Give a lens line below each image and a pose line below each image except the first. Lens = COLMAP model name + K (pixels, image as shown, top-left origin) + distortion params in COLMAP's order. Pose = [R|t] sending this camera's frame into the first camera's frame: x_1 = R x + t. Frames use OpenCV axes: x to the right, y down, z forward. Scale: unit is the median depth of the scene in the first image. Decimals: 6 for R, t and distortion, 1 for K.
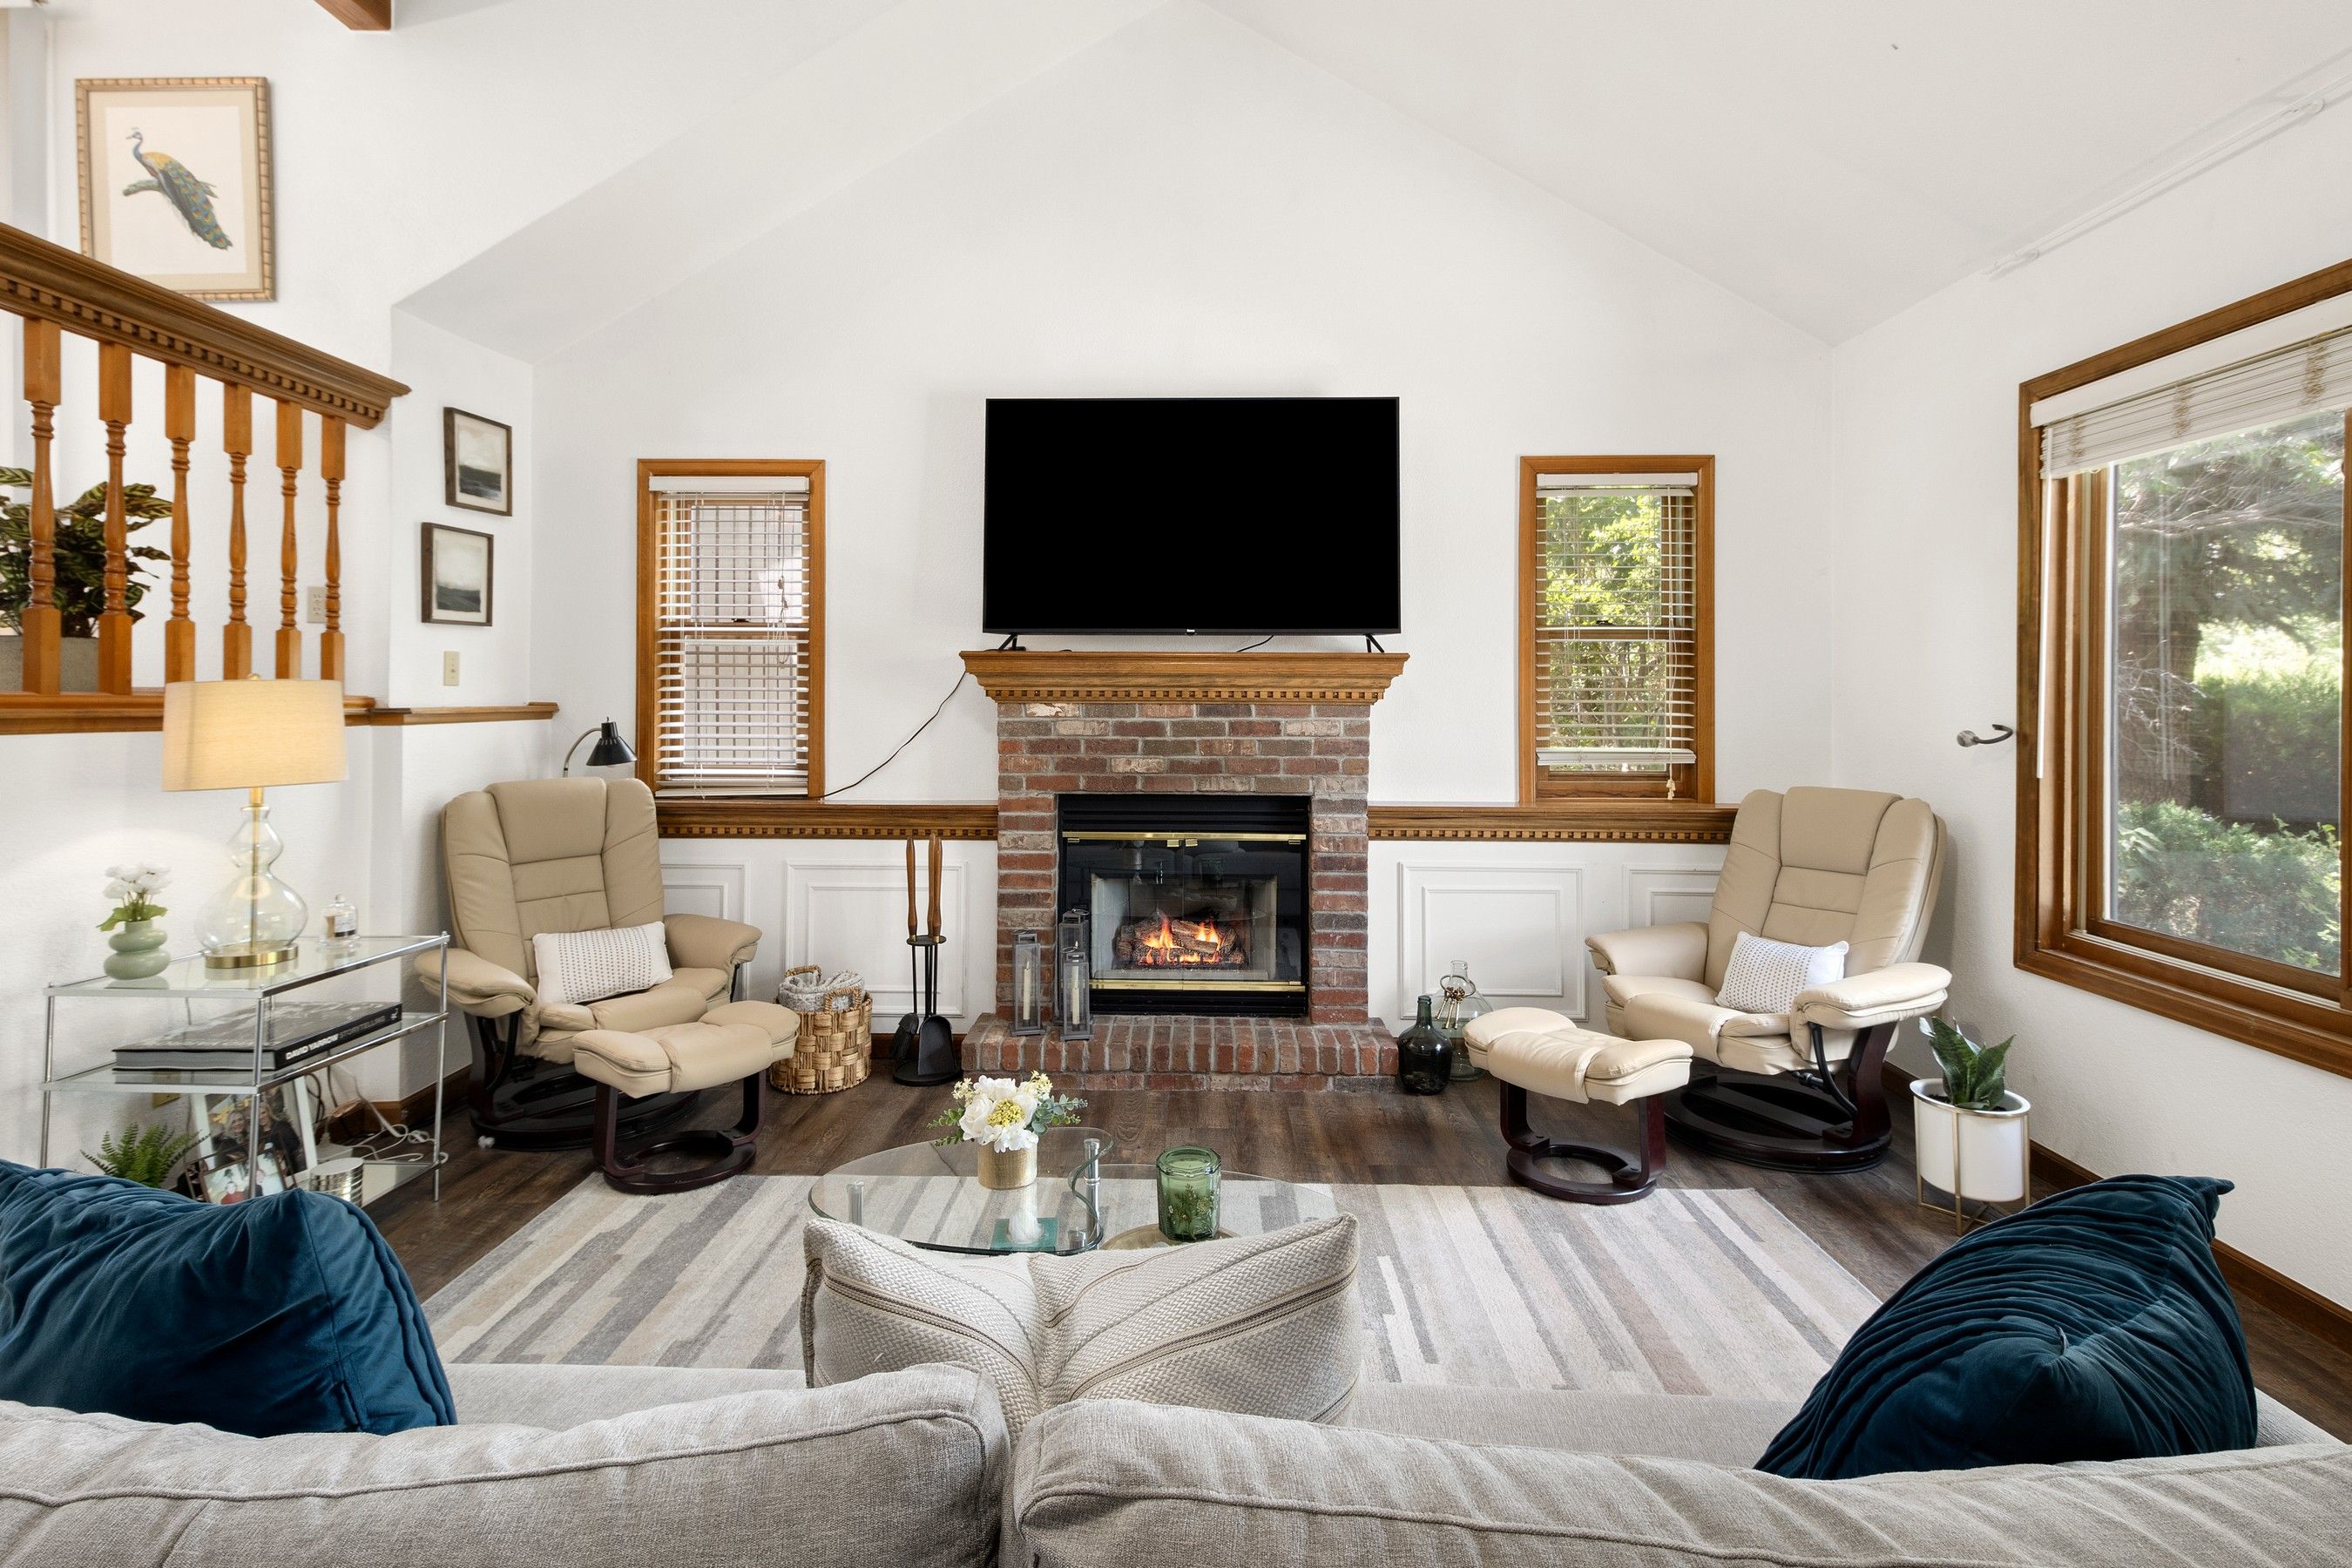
lens RADIAL K [[1117.9, 0, 1184.0], [0, 1117.9, 687.5], [0, 0, 1]] dist [0.012612, 0.000987]
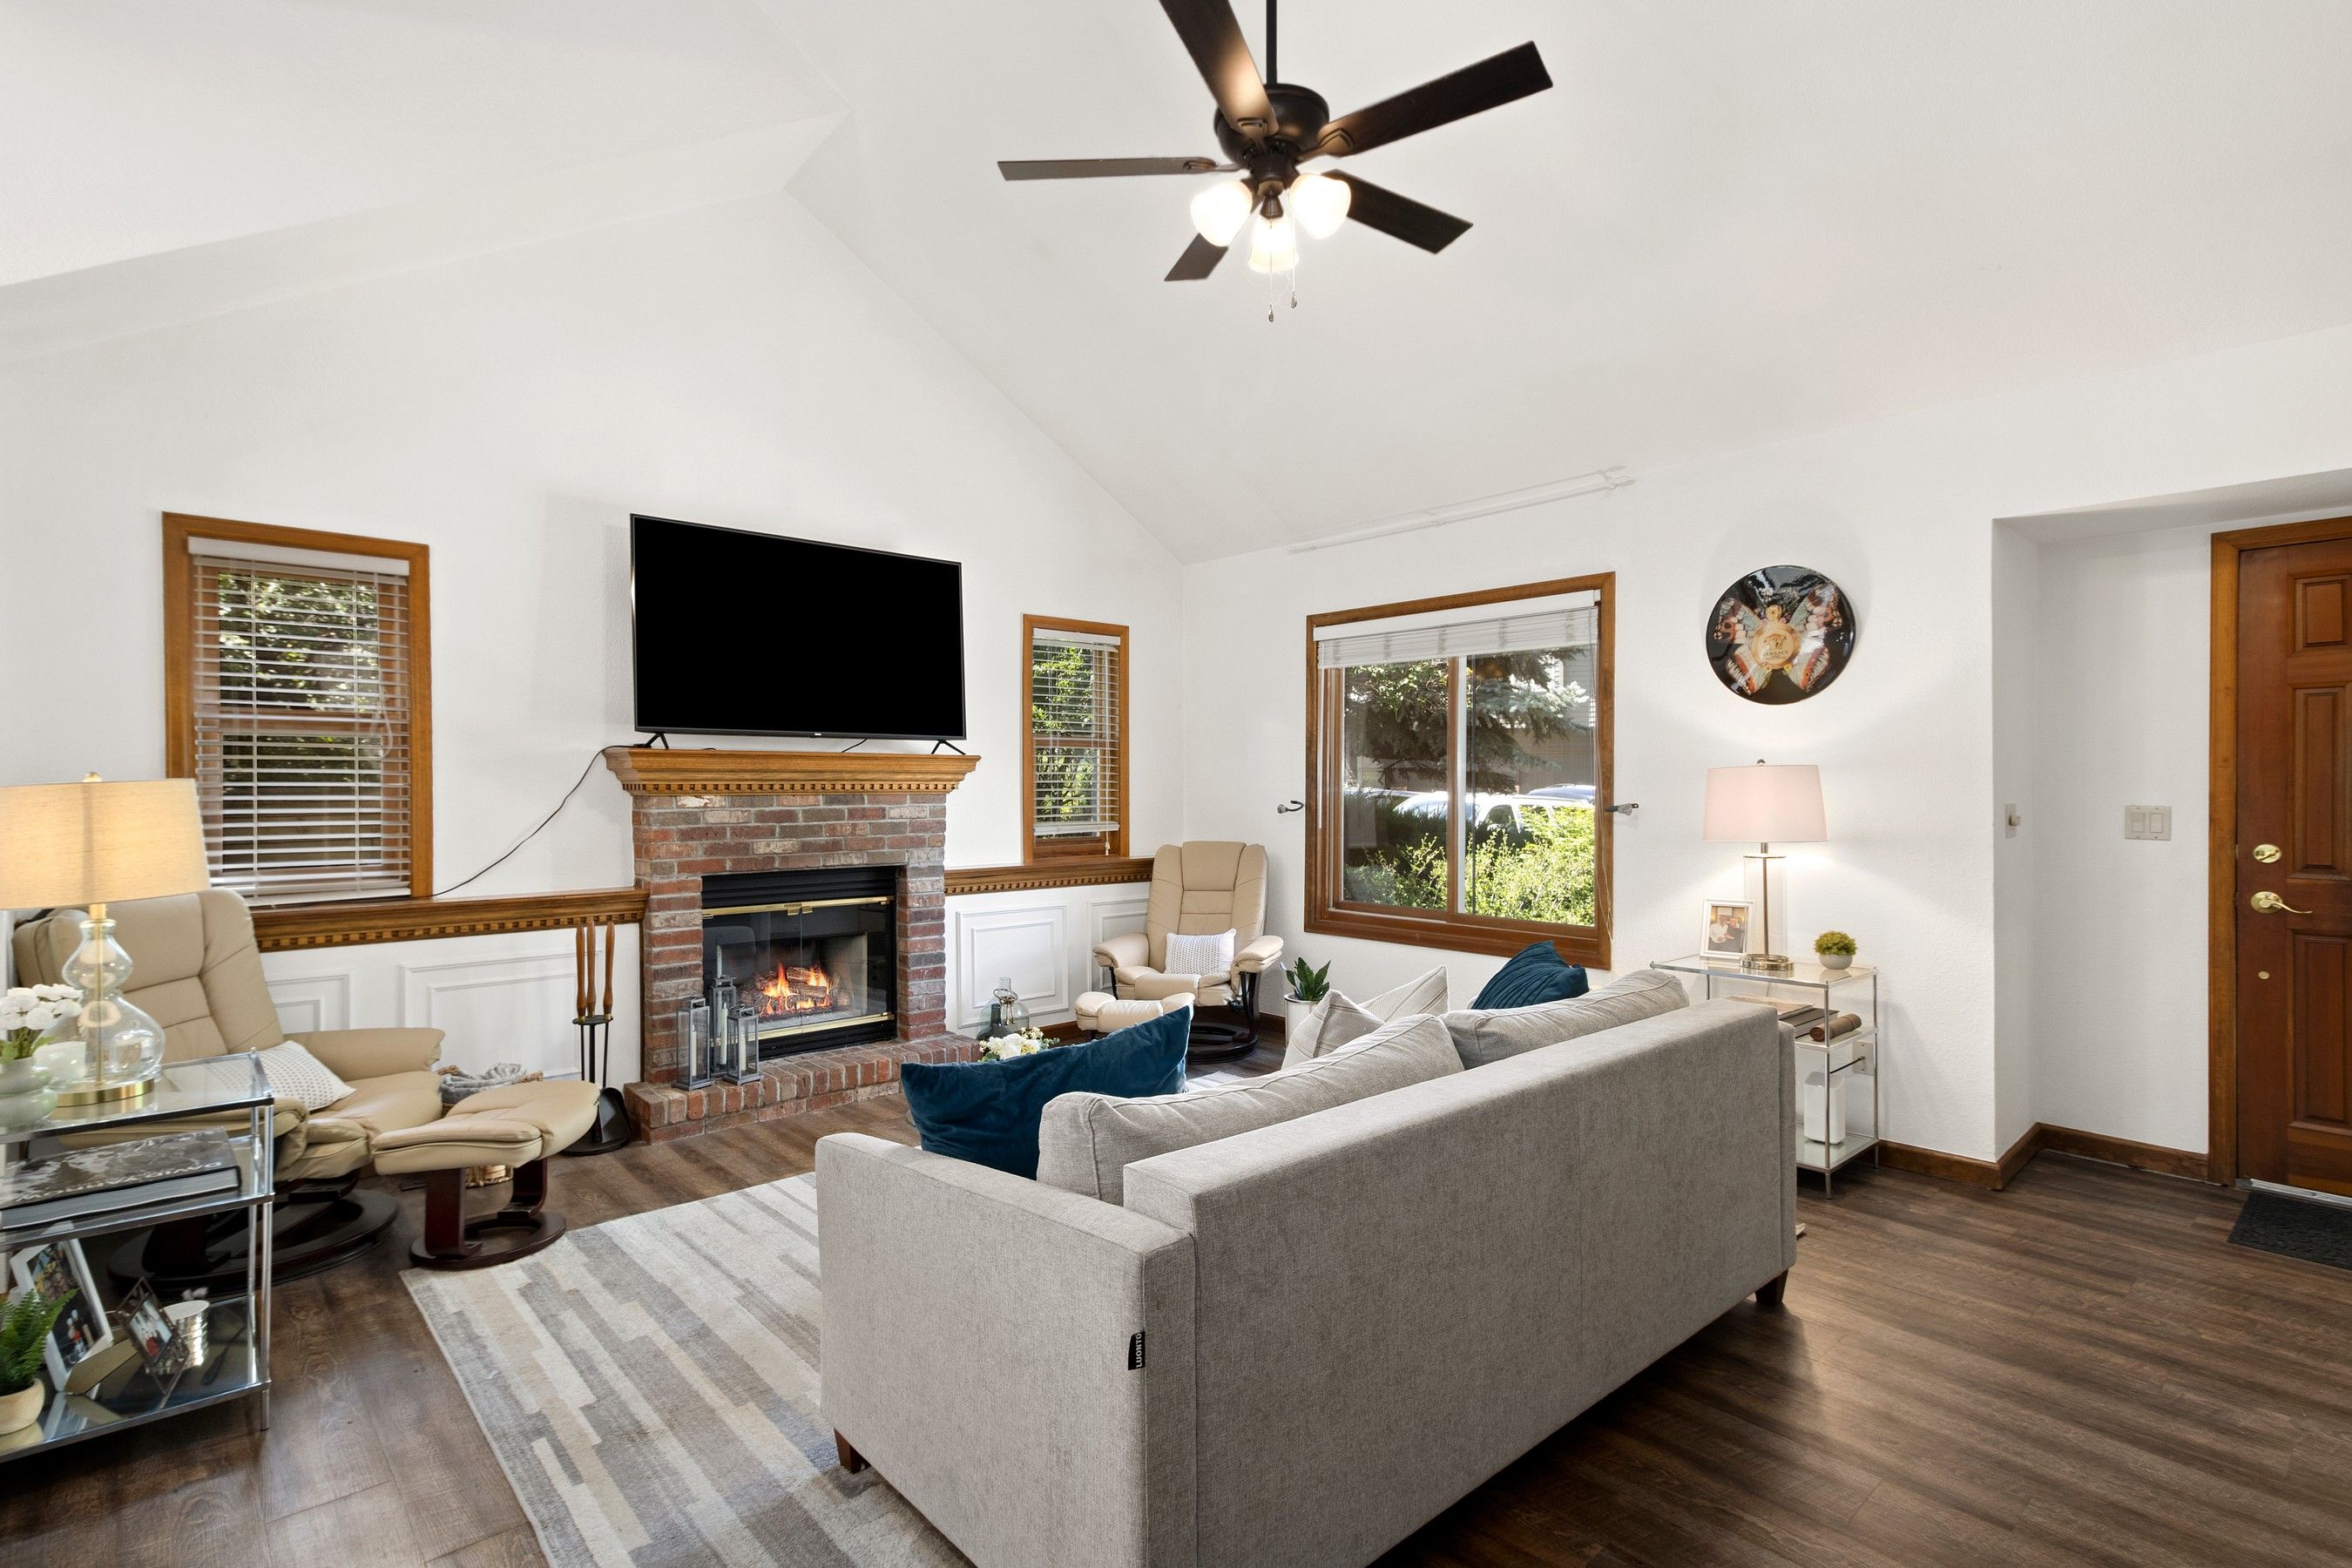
lens RADIAL K [[1120.5, 0, 1176.0], [0, 1120.5, 784.0], [0, 0, 1]] dist [0.011872, -0.009900]
pose [[0.724960, -0.005433, 0.688770, -0.551923], [-0.000899, 0.999961, 0.008833, -0.008081], [-0.688791, -0.007023, 0.724926, -0.150874]]
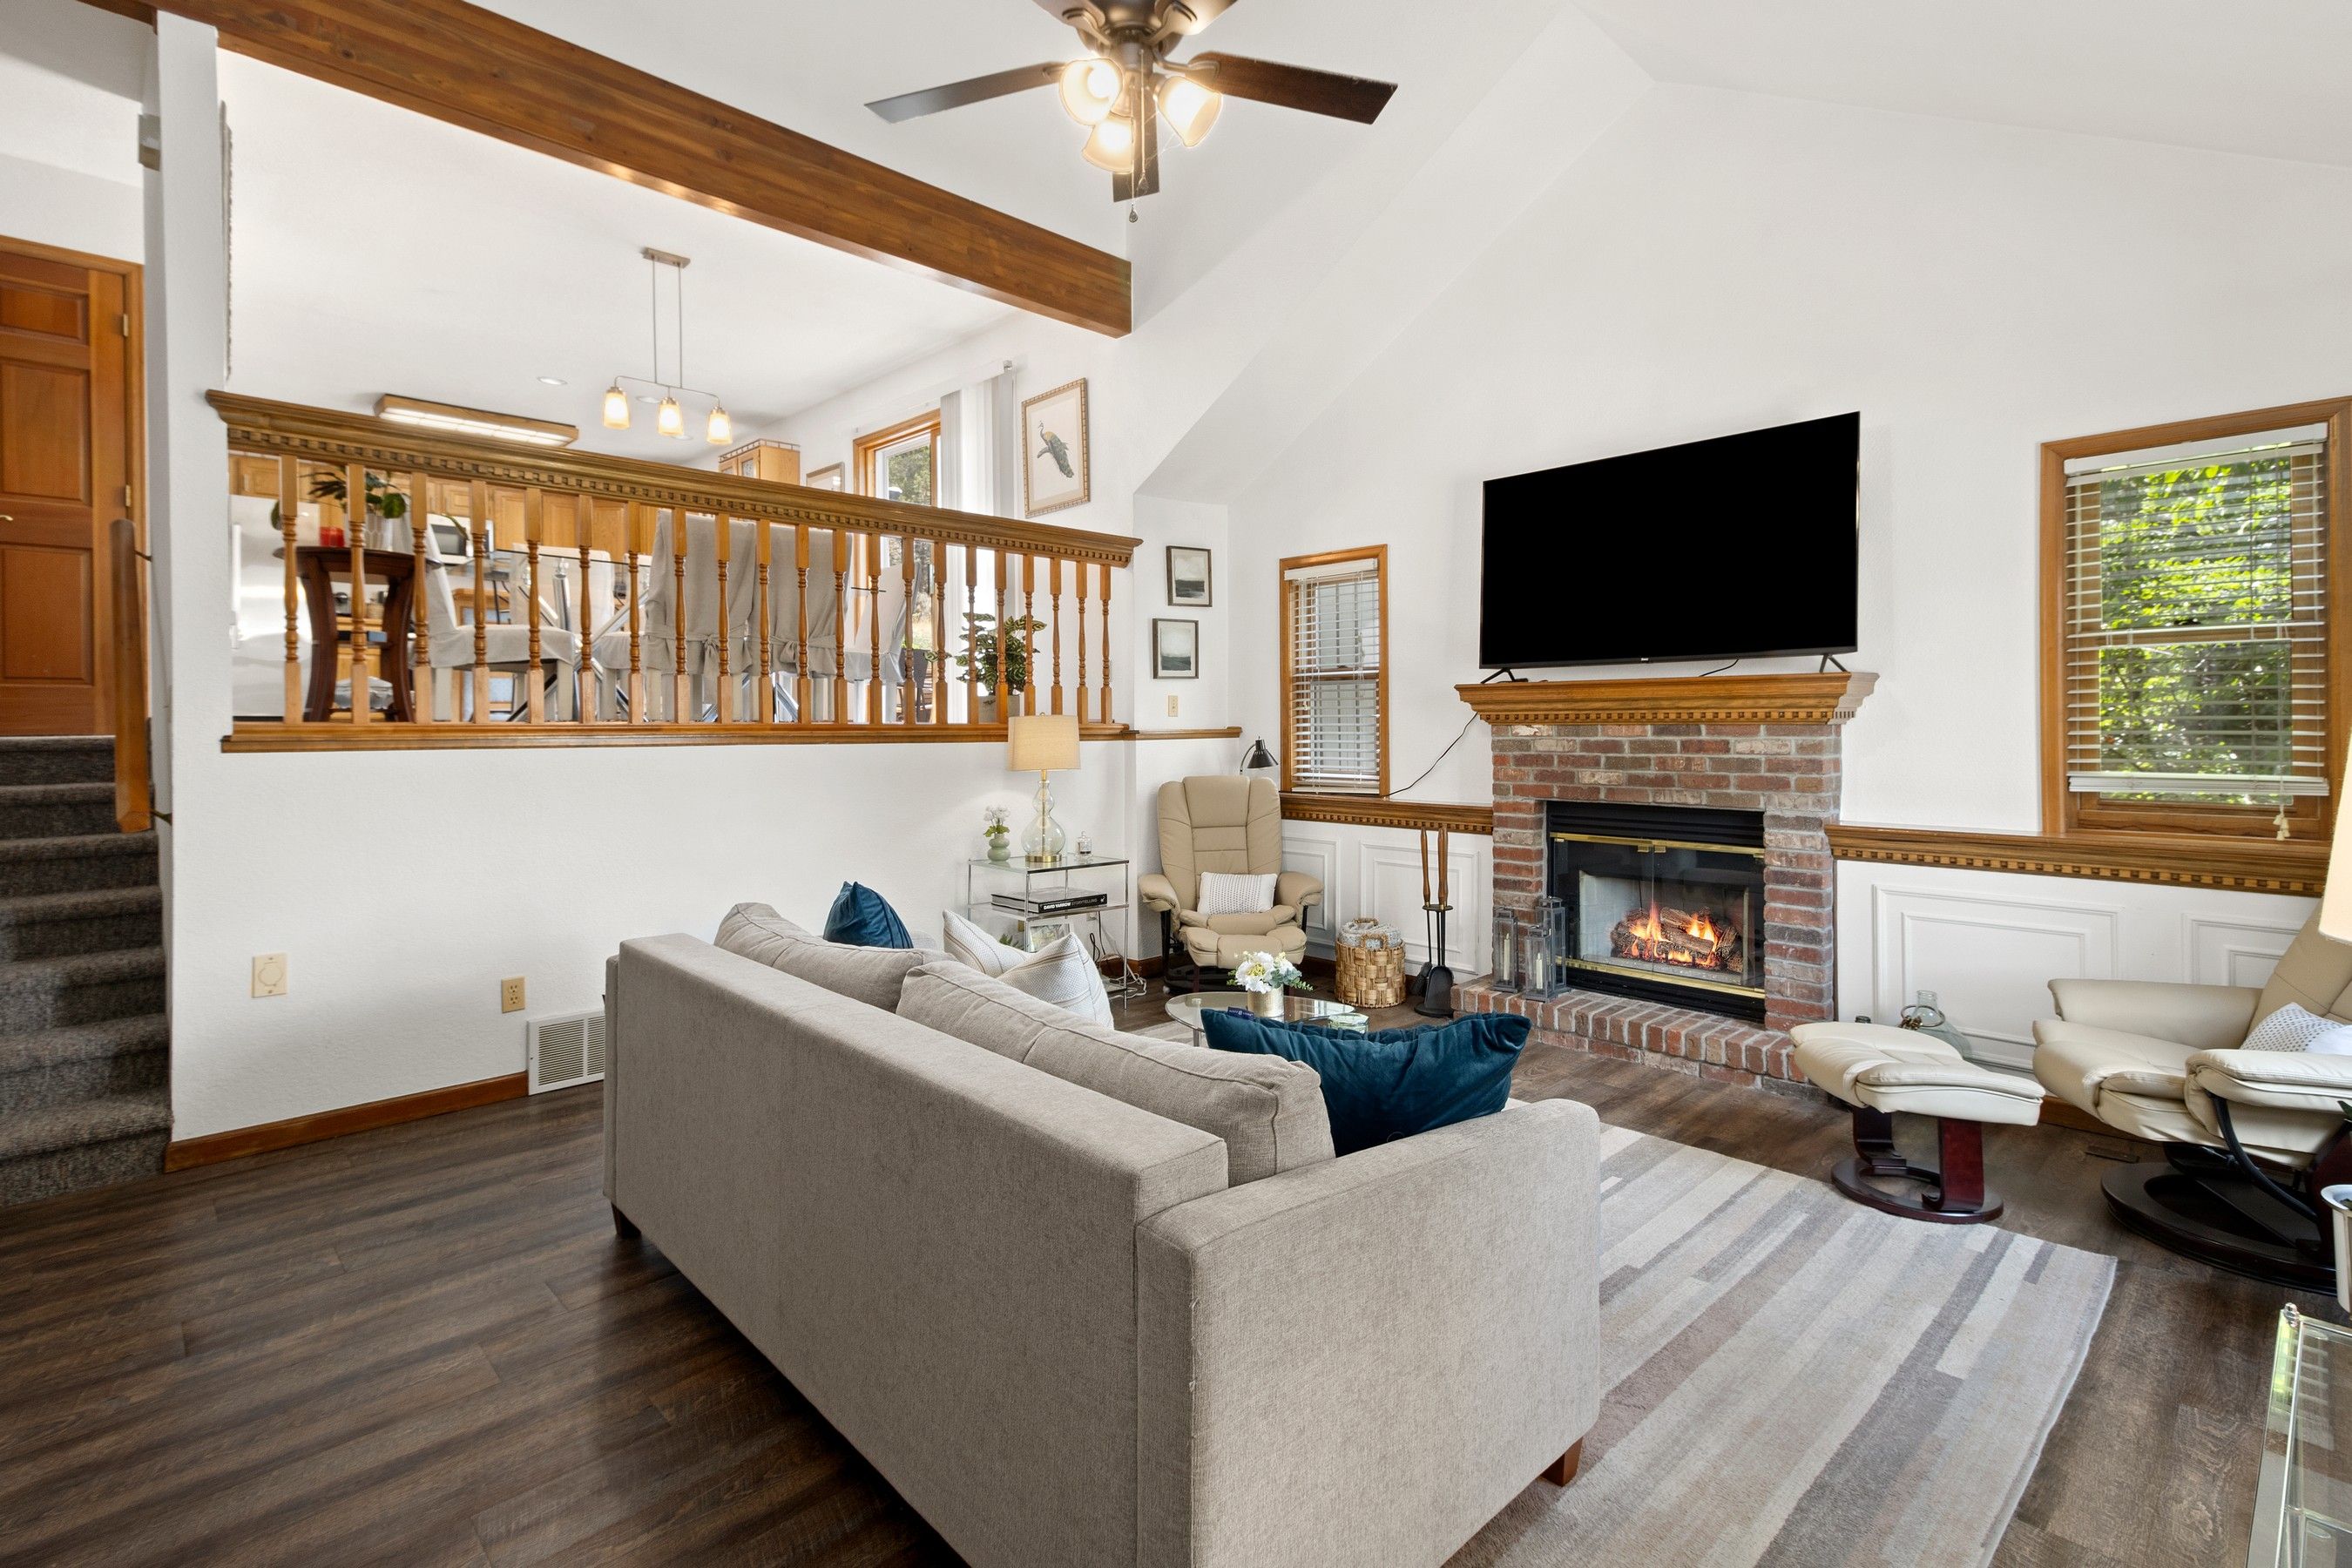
lens RADIAL K [[1114.0, 0, 1177.4], [0, 1114.0, 719.9], [0, 0, 1]] dist [0.002048, 0.000664]
pose [[0.703690, -0.010568, -0.710428, 0.470620], [0.014799, 0.999890, -0.000215, 0.003343], [0.710352, -0.010363, 0.703770, -0.121174]]
